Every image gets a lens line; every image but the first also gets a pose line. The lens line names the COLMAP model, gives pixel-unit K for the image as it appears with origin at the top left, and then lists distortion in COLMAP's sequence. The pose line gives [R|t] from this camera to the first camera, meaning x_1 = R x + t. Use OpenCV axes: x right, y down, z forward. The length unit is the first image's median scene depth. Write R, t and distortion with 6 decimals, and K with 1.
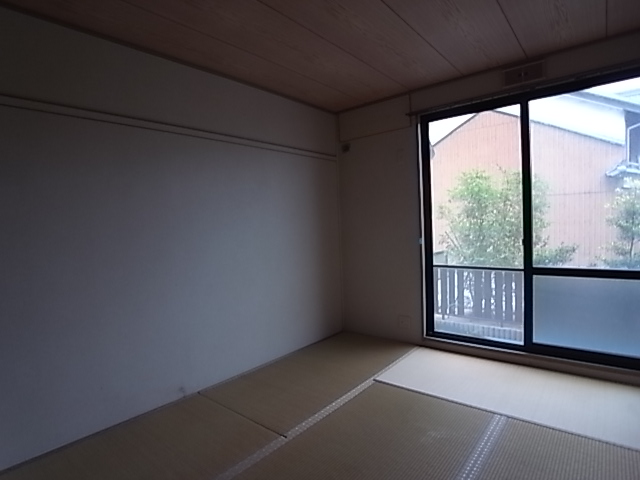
lens RADIAL K [[369.1, 0, 317.2], [0, 369.1, 239.5], [0, 0, 1]] dist [-0.039435, 0.002786]
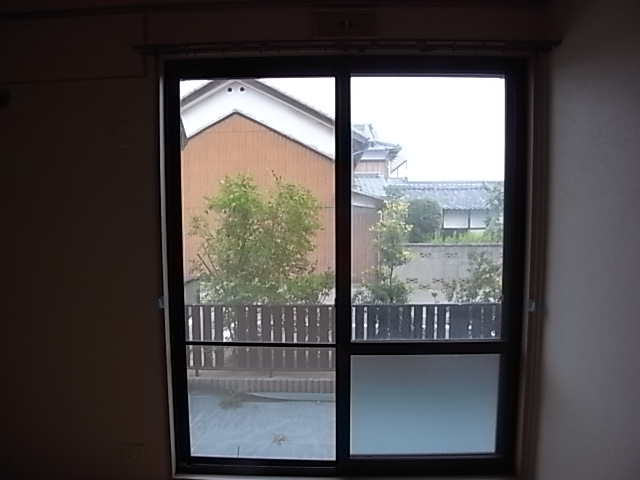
lens RADIAL K [[369.1, 0, 315.9], [0, 369.1, 246.2], [0, 0, 1]] dist [-0.039435, 0.002786]
pose [[0.788621, -0.000678, 0.614879, 0.089422], [-0.007790, 0.999908, 0.011093, -0.054181], [-0.614830, -0.013537, 0.788544, 0.305706]]
